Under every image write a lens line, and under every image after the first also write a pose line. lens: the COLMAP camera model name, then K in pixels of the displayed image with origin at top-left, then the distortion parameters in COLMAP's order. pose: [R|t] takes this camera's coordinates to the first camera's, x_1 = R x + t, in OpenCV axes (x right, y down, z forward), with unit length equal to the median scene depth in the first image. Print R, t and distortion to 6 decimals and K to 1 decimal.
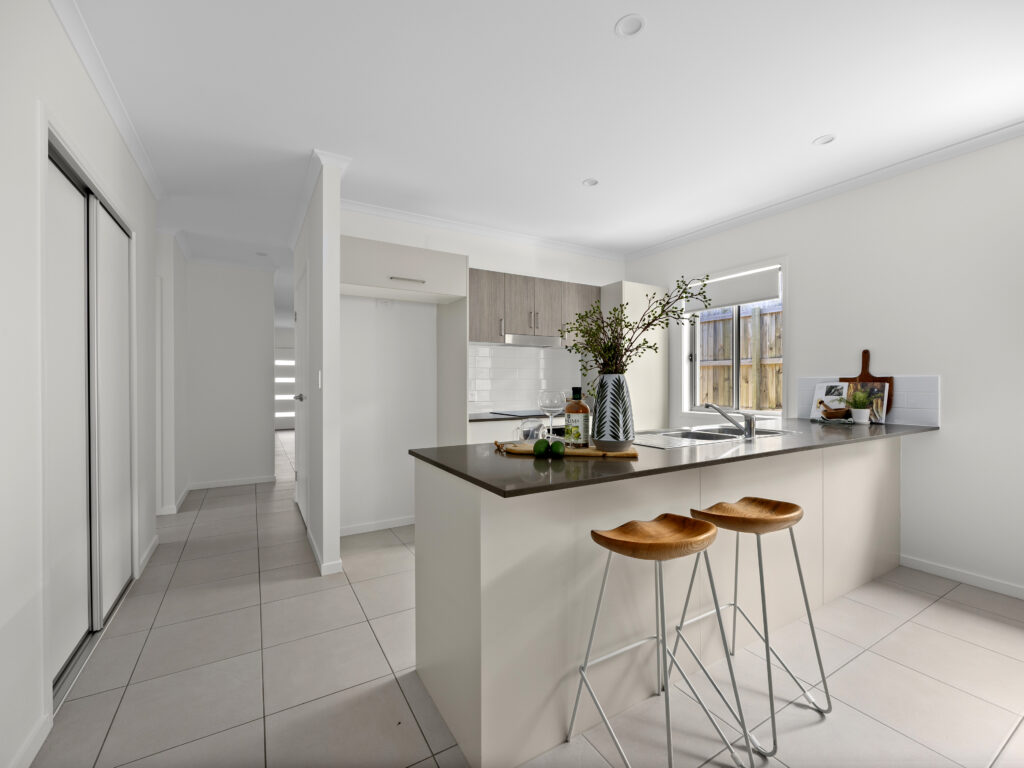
lens RADIAL K [[453.3, 0, 511.7], [0, 453.3, 384.6], [0, 0, 1]] dist [-0.012479, -0.000351]
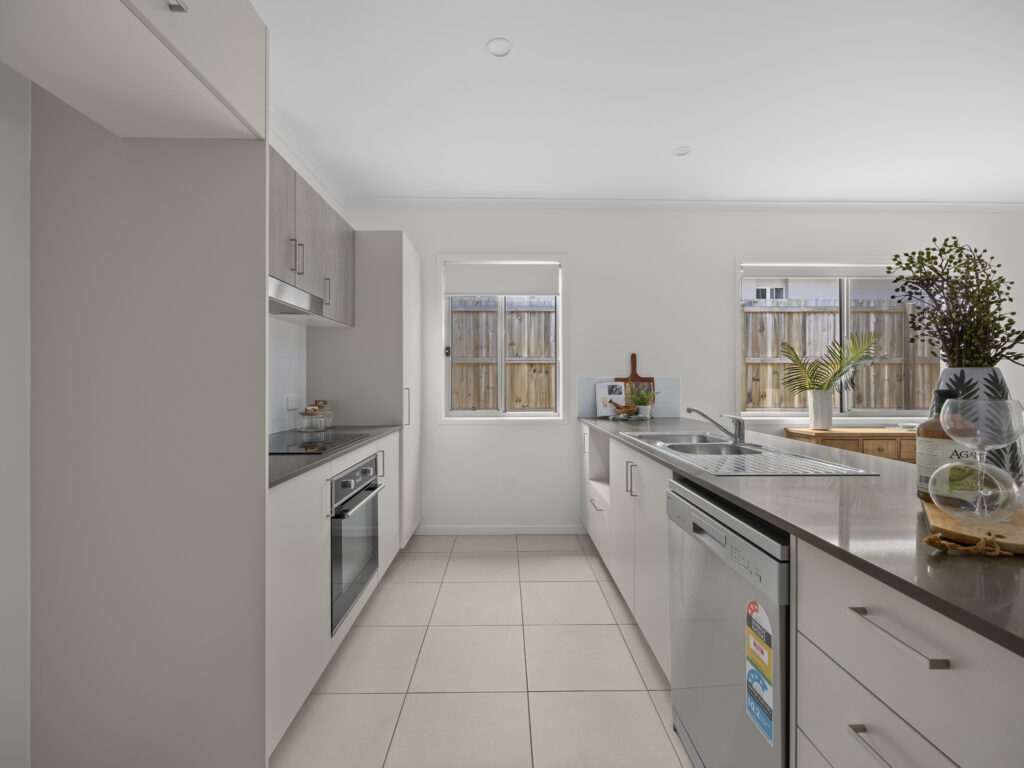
lens RADIAL K [[453.3, 0, 513.0], [0, 453.3, 366.9], [0, 0, 1]] dist [-0.012479, -0.000351]
pose [[0.475164, 0.032131, 0.879310, -0.352248], [0.003480, 0.999257, -0.038395, -0.000615], [-0.879890, 0.021303, 0.474699, 0.711740]]
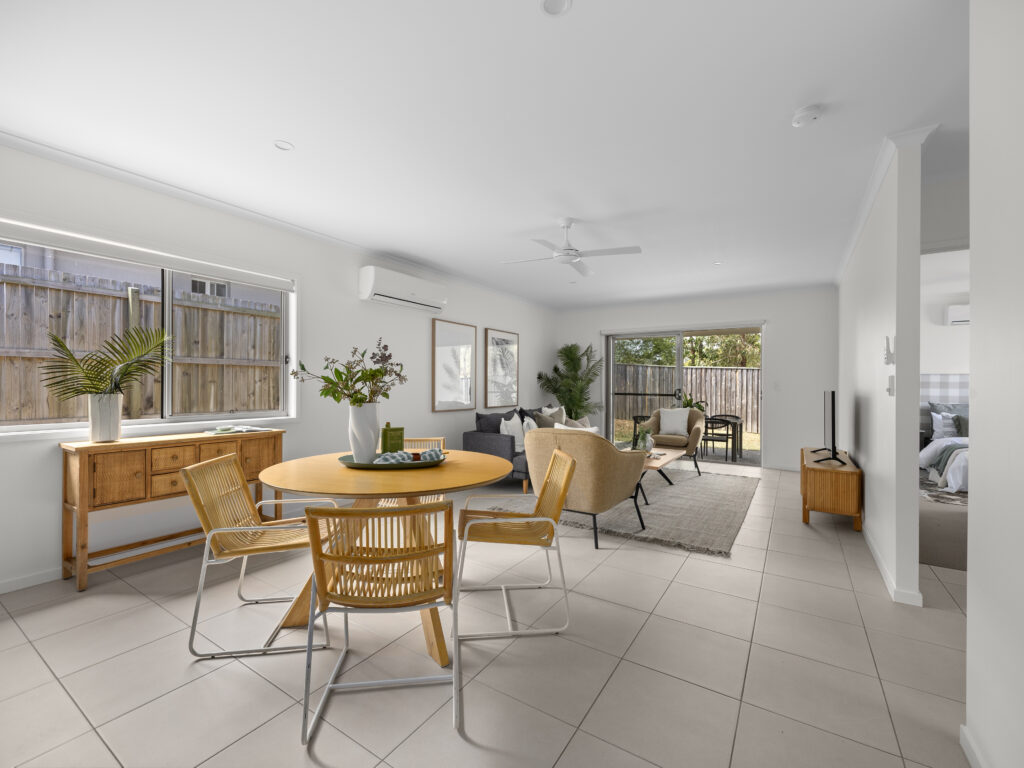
lens RADIAL K [[453.3, 0, 505.7], [0, 453.3, 385.6], [0, 0, 1]] dist [-0.012479, -0.000351]
pose [[-0.467864, -0.000047, 0.883800, -0.211449], [-0.000822, 1.000000, -0.000382, -0.000815], [-0.883800, -0.000905, -0.467864, 0.291003]]
